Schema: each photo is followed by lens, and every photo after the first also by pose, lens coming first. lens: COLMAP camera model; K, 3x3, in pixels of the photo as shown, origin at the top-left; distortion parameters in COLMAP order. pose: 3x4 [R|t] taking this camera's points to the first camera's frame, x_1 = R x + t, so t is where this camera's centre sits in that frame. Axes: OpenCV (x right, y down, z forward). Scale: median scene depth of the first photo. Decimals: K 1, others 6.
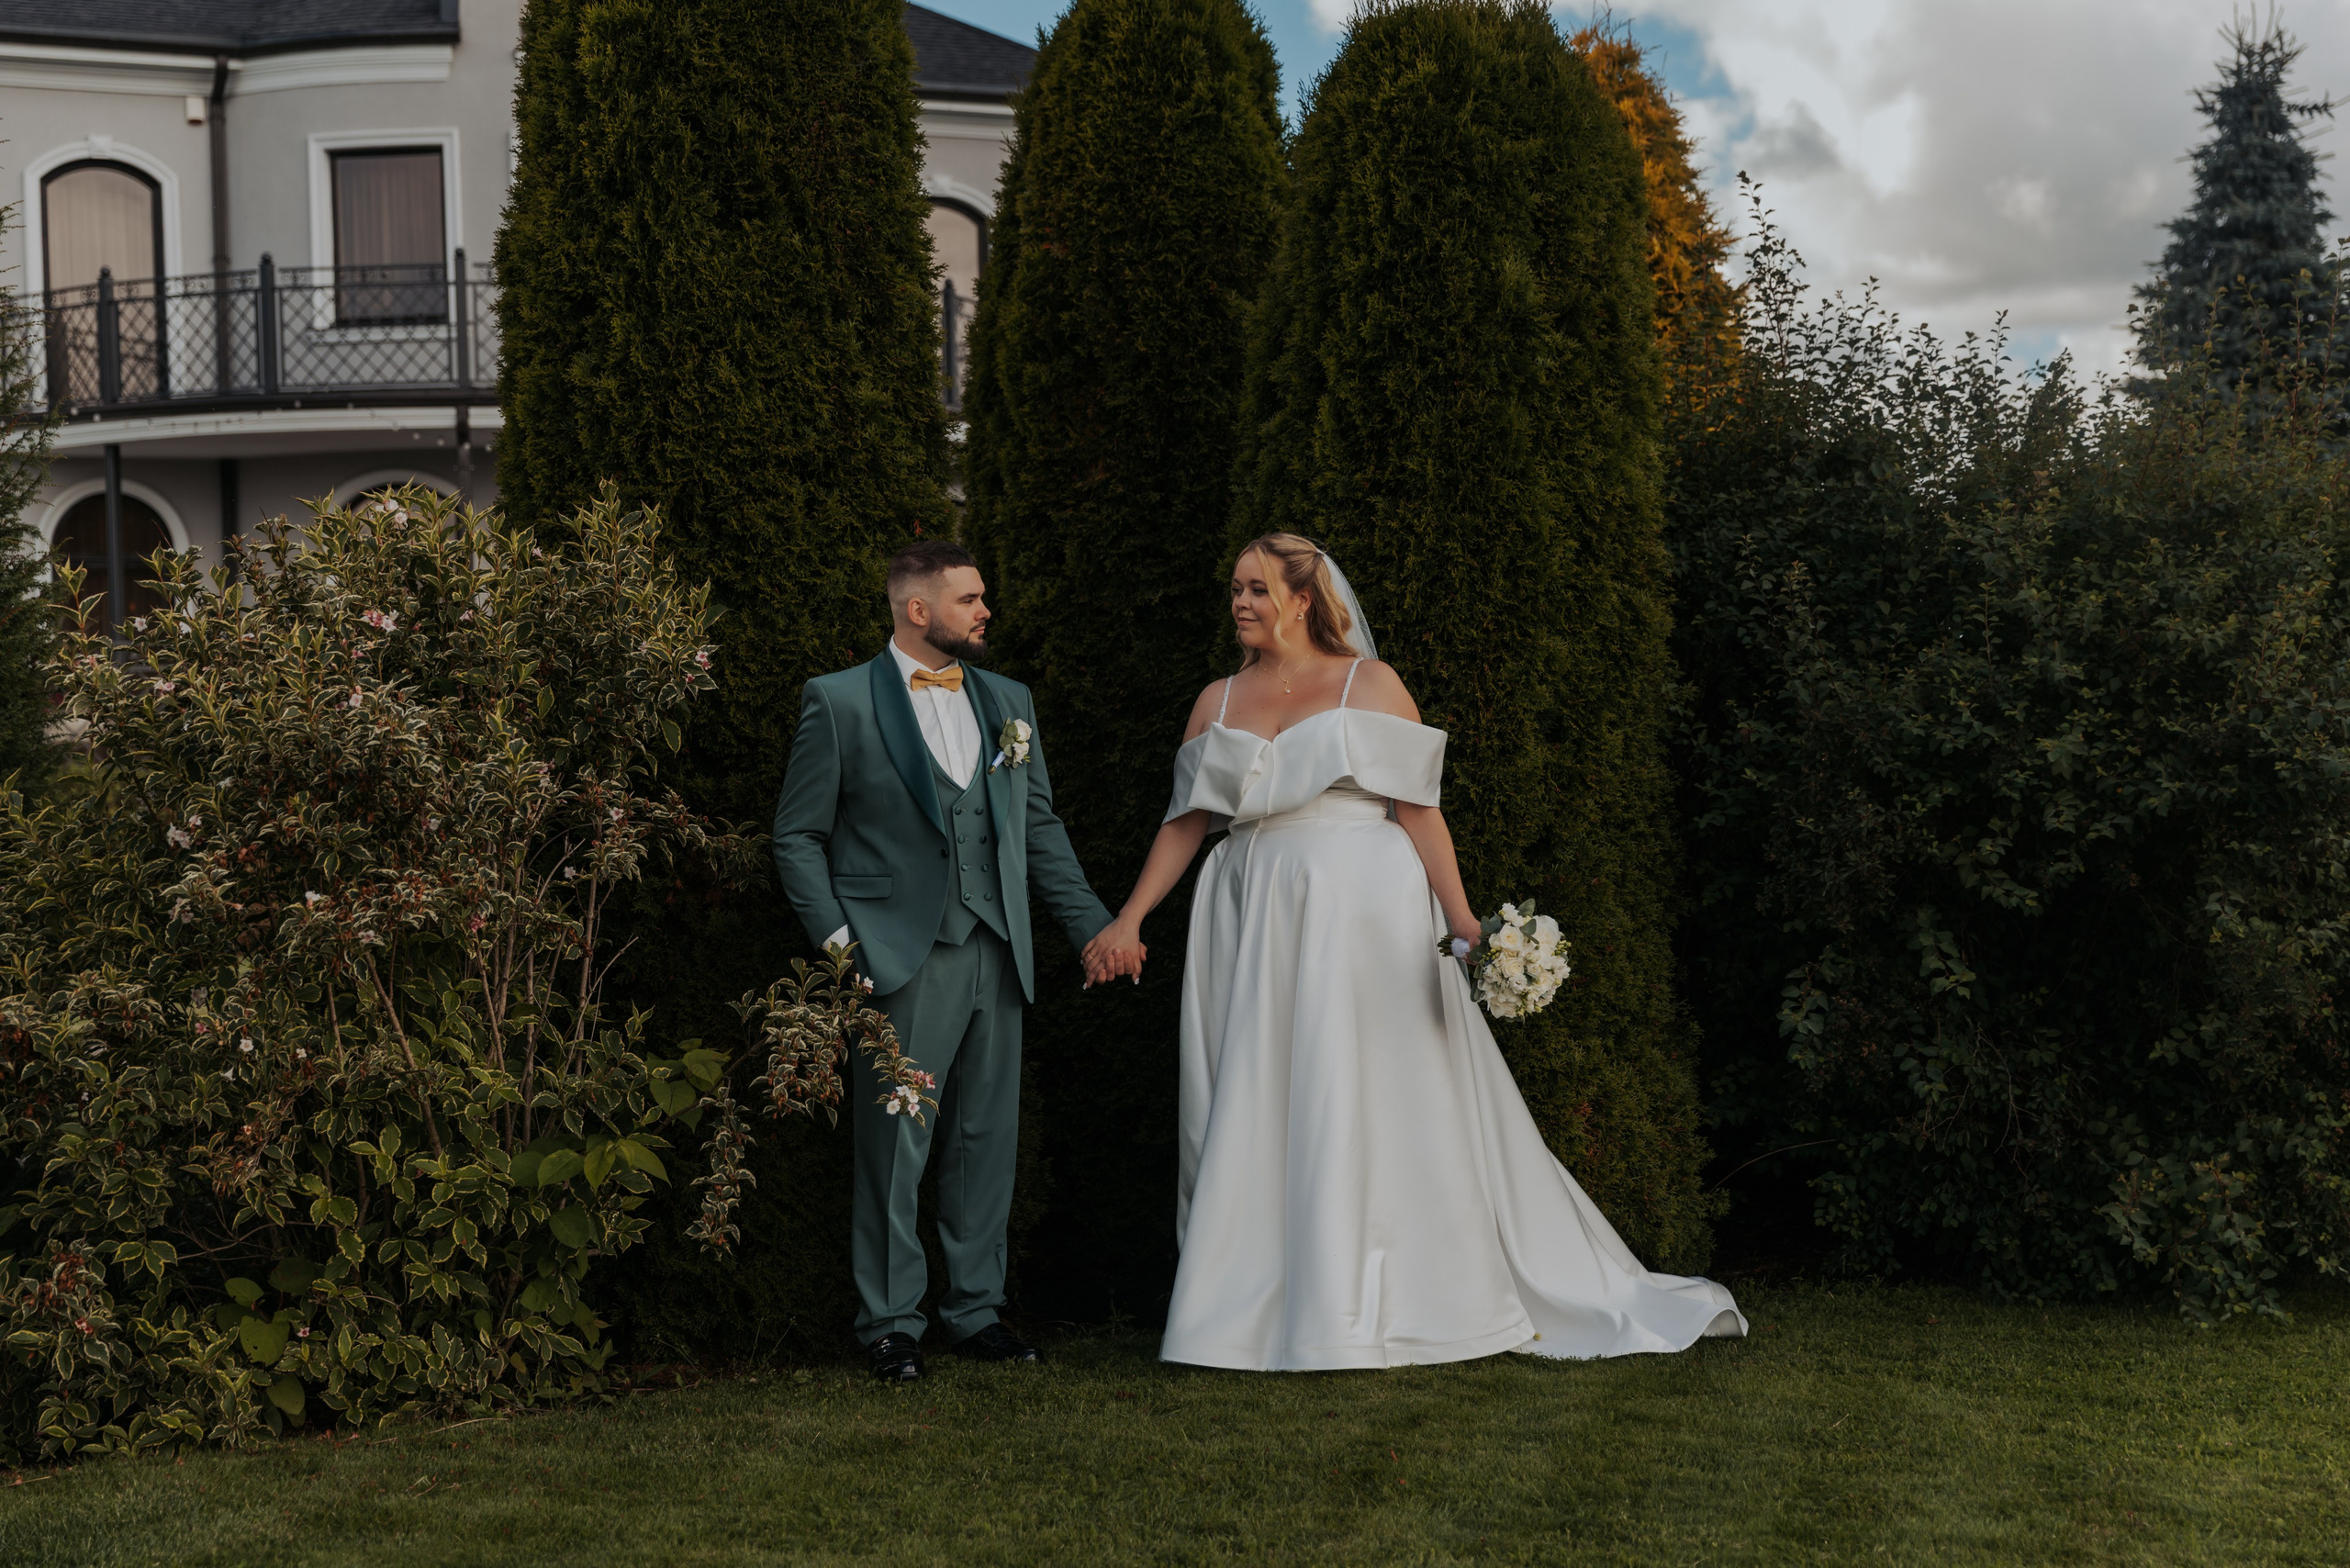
lens RADIAL K [[3373.9, 0, 1175.0], [0, 3373.9, 784.0], [0, 0, 1]] dist [0.012864, 0.021159]
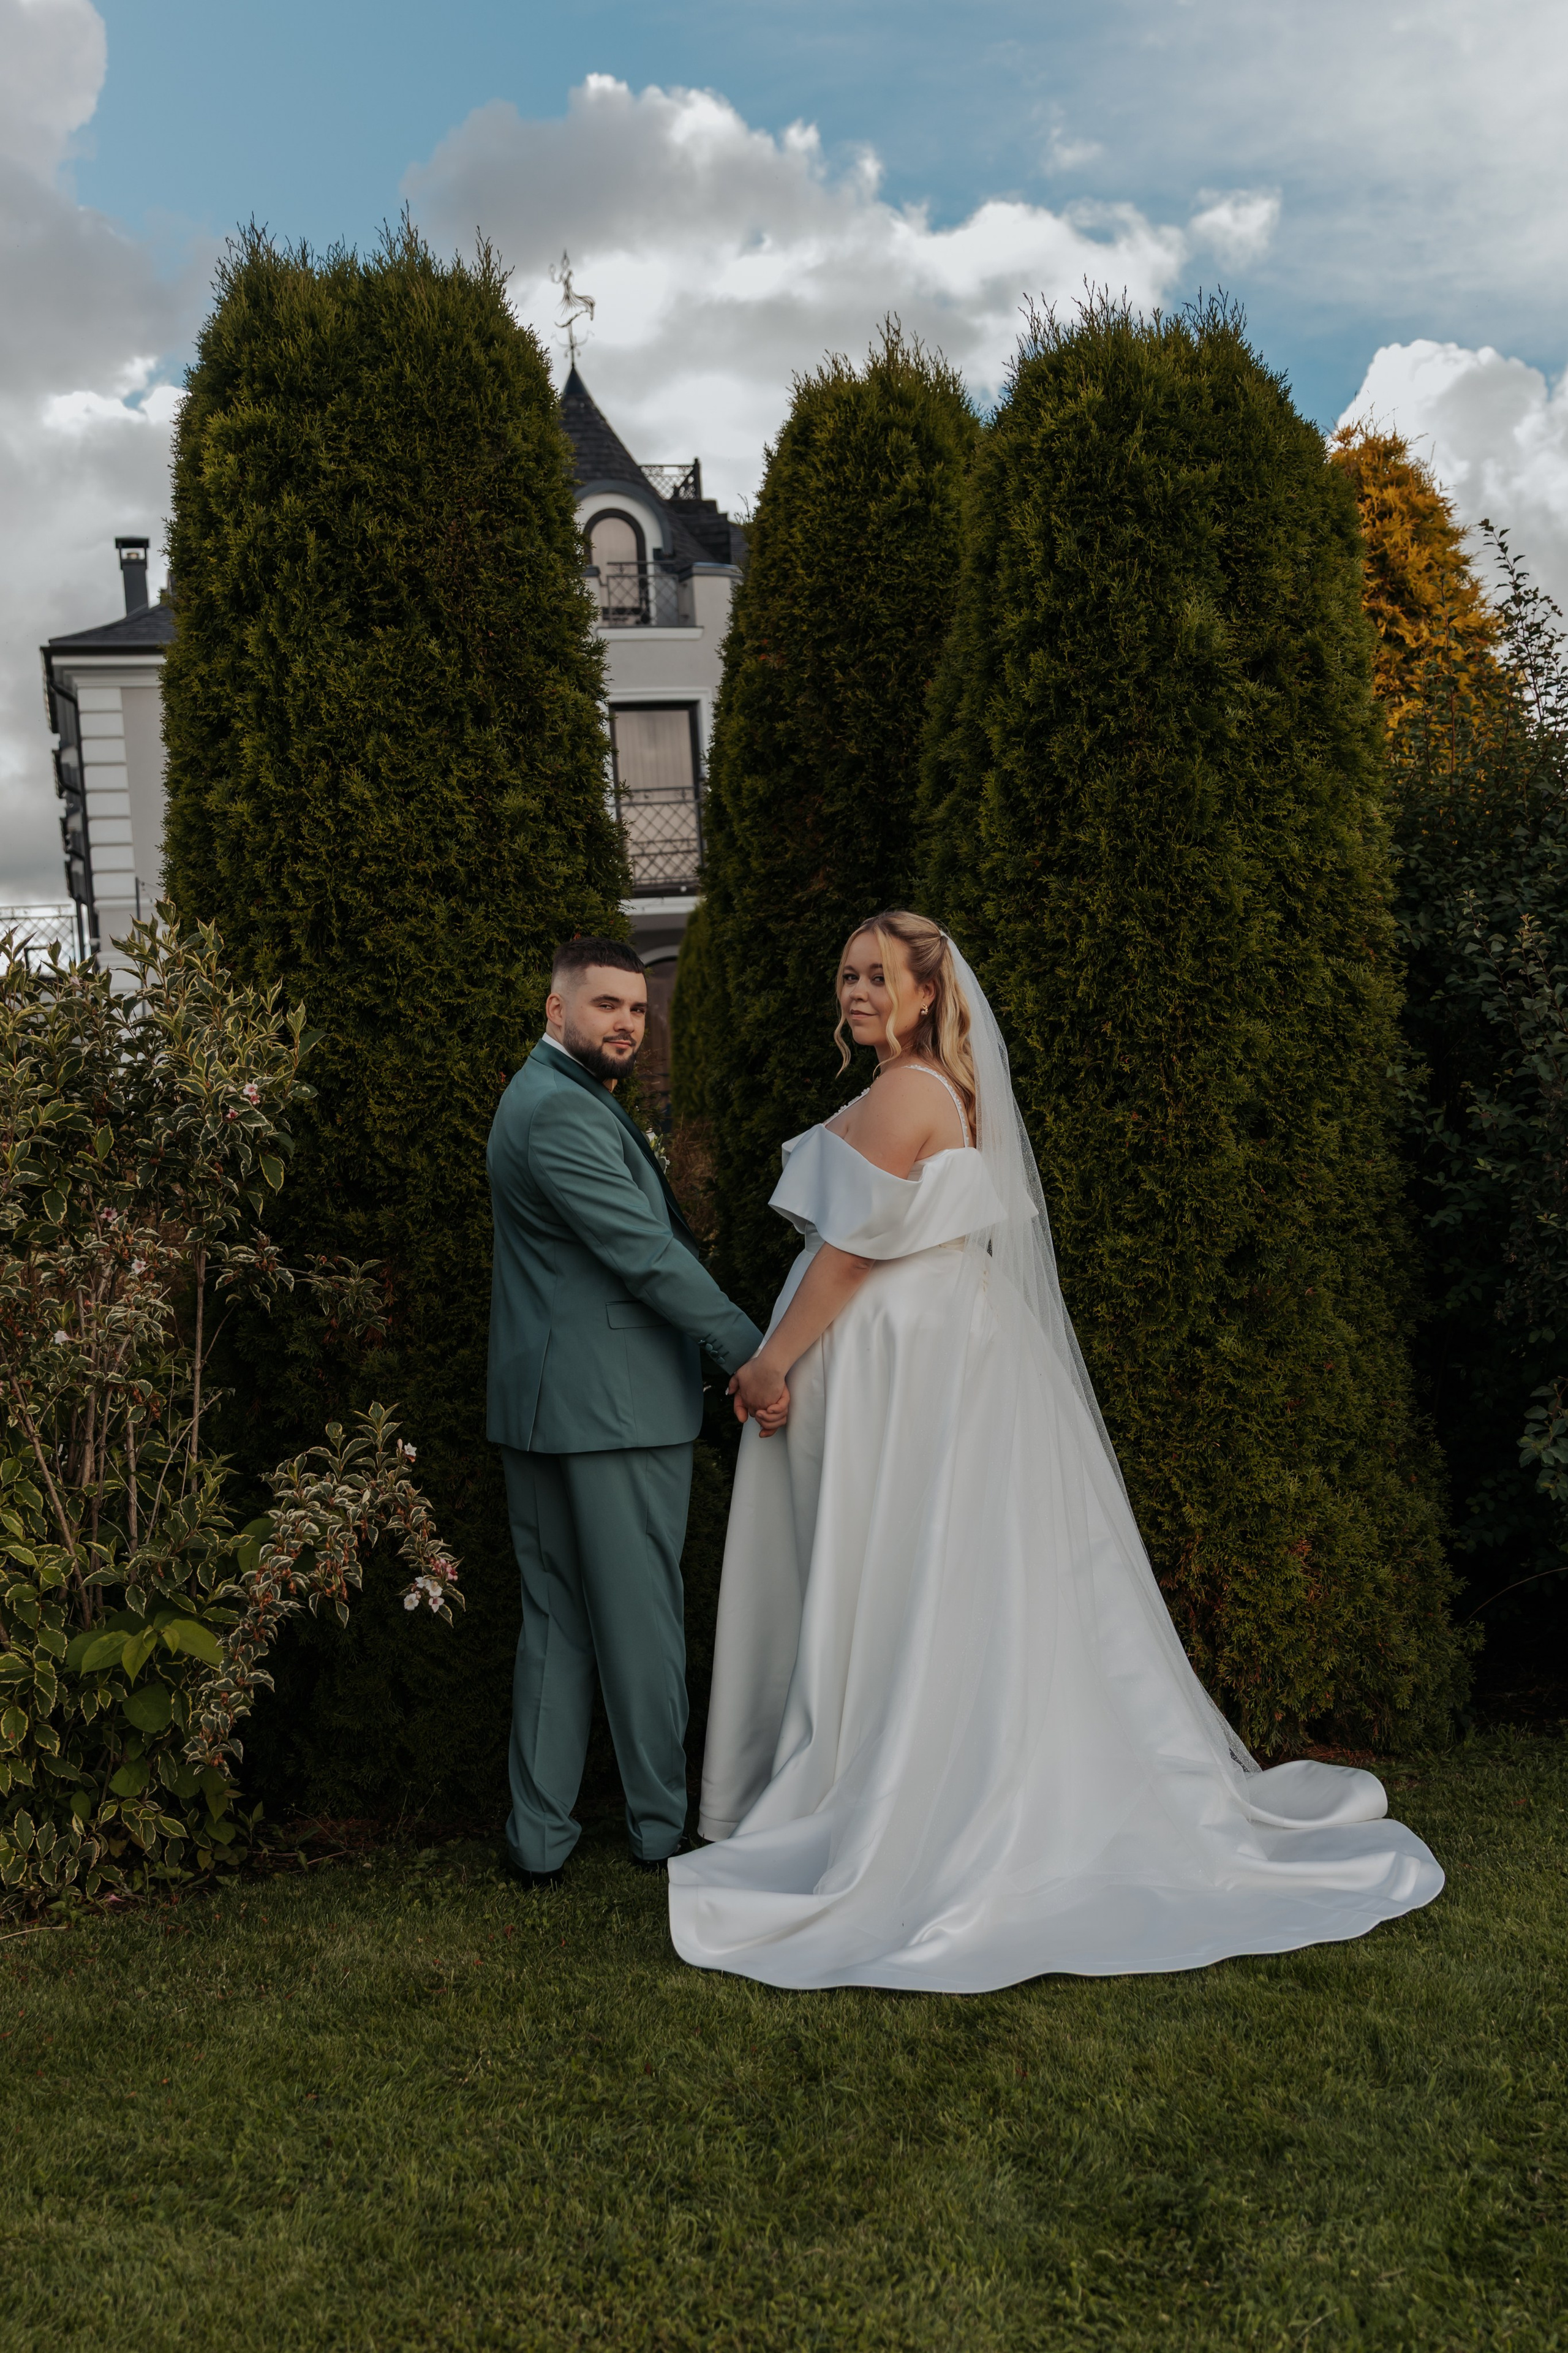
lens RADIAL K [[2309.0, 0, 783.9], [0, 2309.0, 1245.7], [0, 0, 1]] dist [0.013381, 0.004105]
pose [[0.981811, -0.033275, -0.186924, 0.102208], [0.039574, 0.998764, 0.030066, -0.007187], [0.185693, -0.036916, 0.981914, 0.370733]]
